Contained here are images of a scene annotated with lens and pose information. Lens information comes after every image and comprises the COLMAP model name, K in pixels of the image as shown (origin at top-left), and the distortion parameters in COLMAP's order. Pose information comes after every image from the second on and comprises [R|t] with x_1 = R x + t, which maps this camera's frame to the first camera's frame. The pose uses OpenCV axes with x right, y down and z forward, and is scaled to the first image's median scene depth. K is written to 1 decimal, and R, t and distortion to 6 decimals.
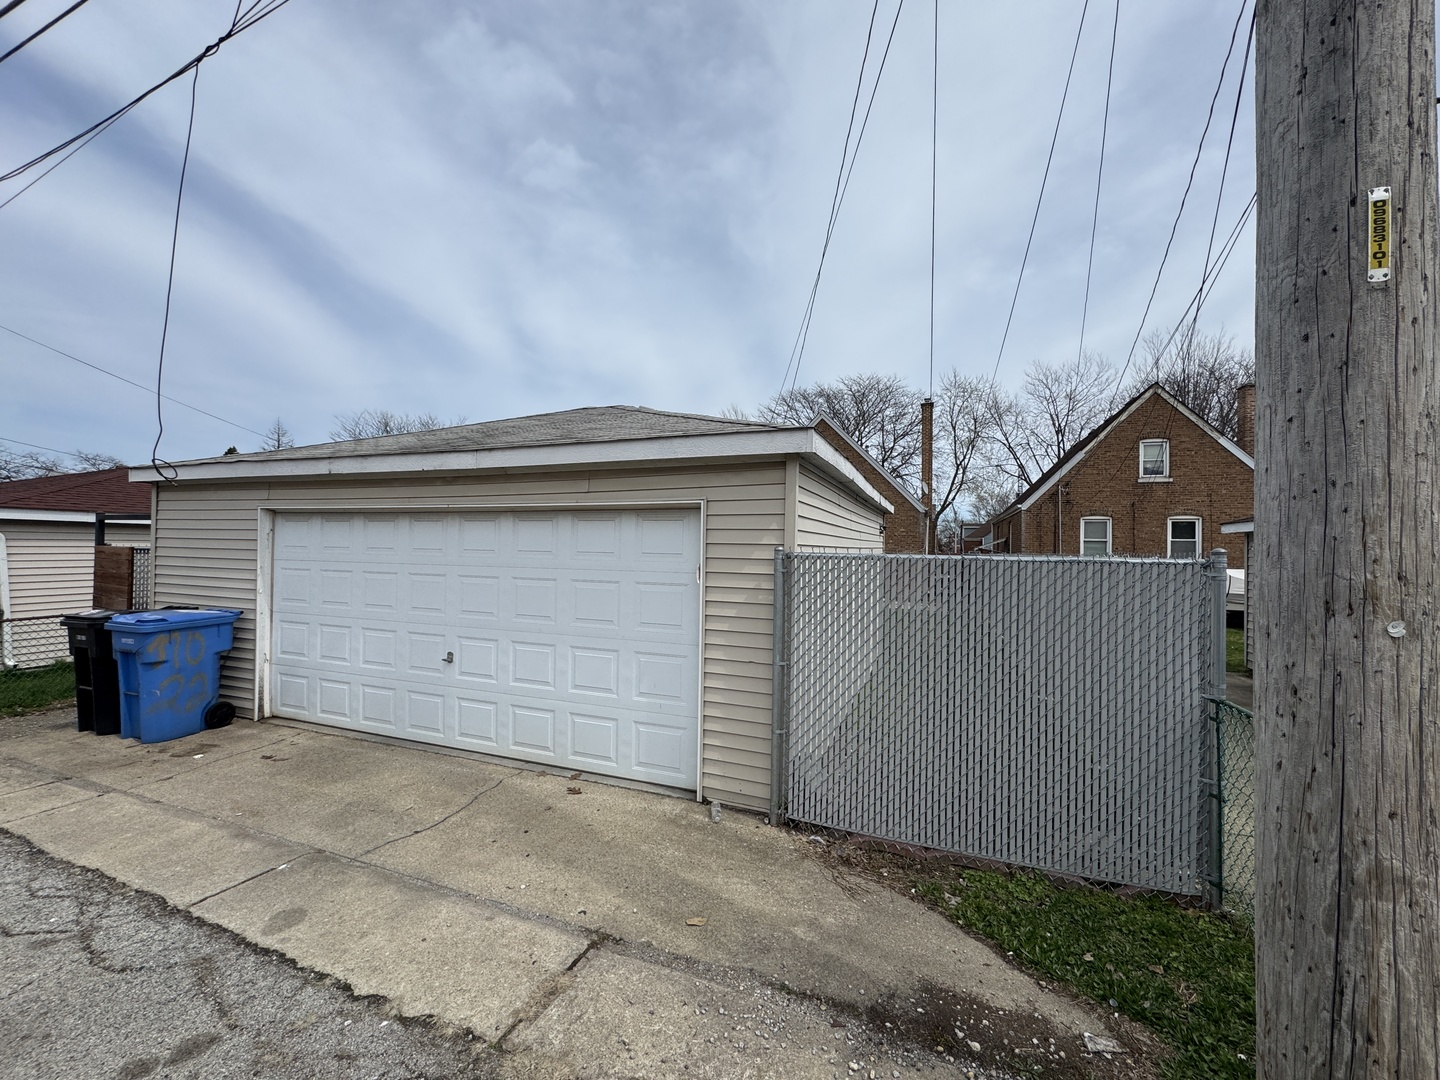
lens RADIAL K [[577.4, 0, 720.0], [0, 577.4, 540.0], [0, 0, 1]] dist [-0.002266, 0.000001]
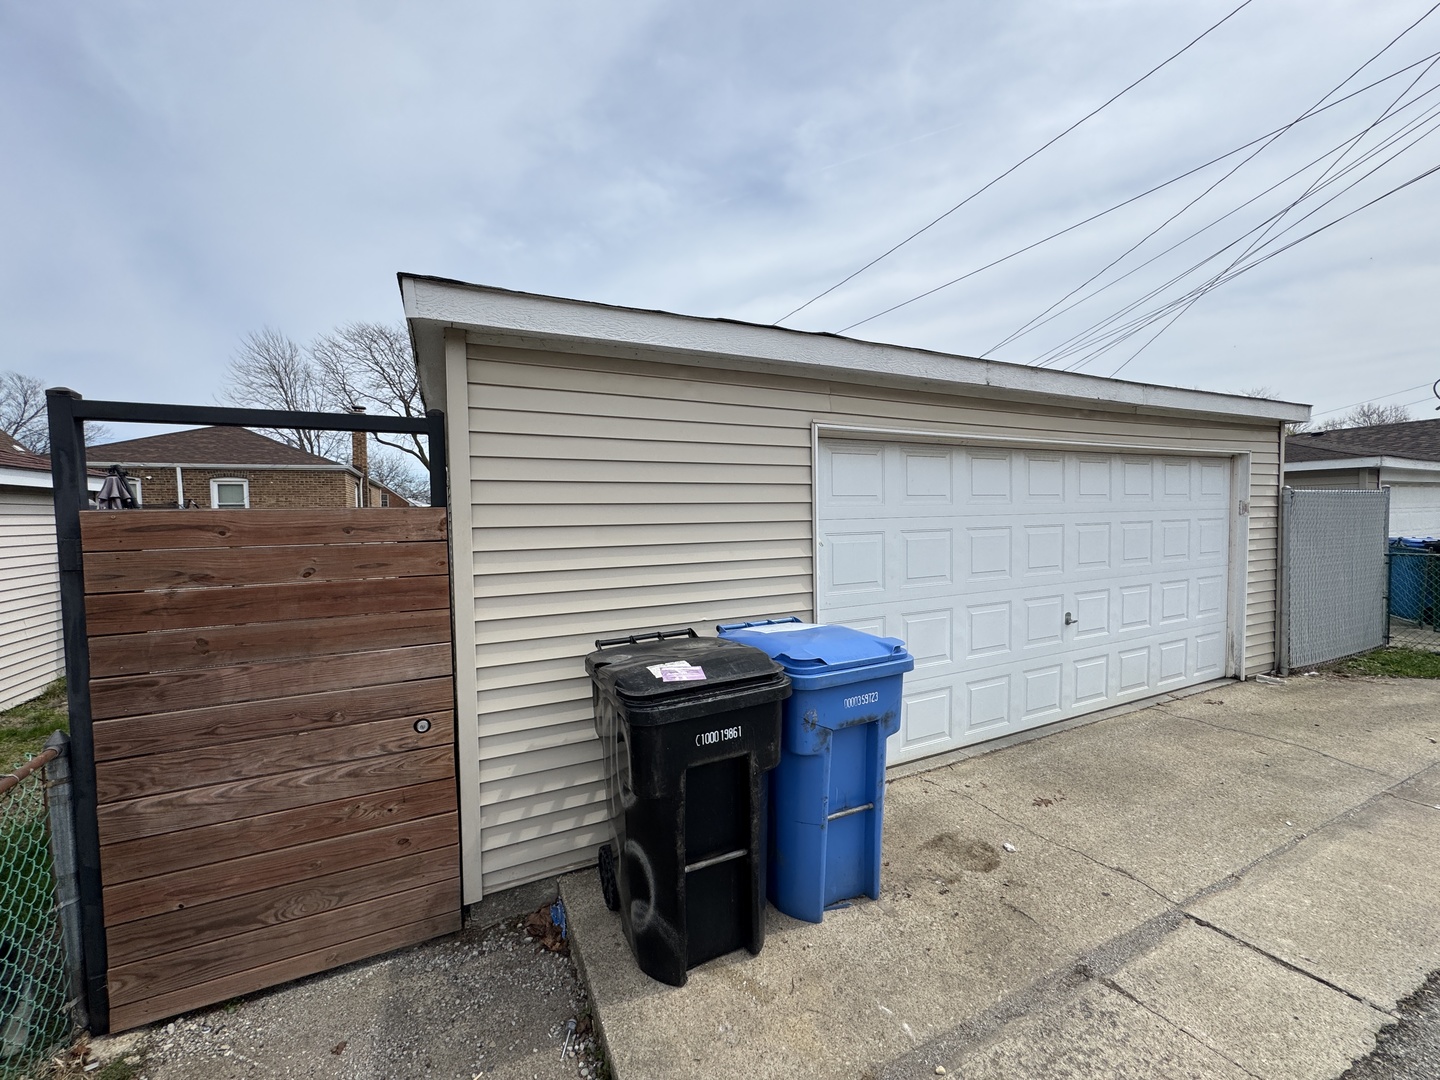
lens RADIAL K [[577.4, 0, 720.0], [0, 577.4, 540.0], [0, 0, 1]] dist [-0.002266, 0.000001]
pose [[0.688611, -0.061059, 0.722556, -1.579819], [0.020735, 0.997699, 0.064549, 0.018958], [-0.724835, -0.029467, 0.688292, 0.852789]]
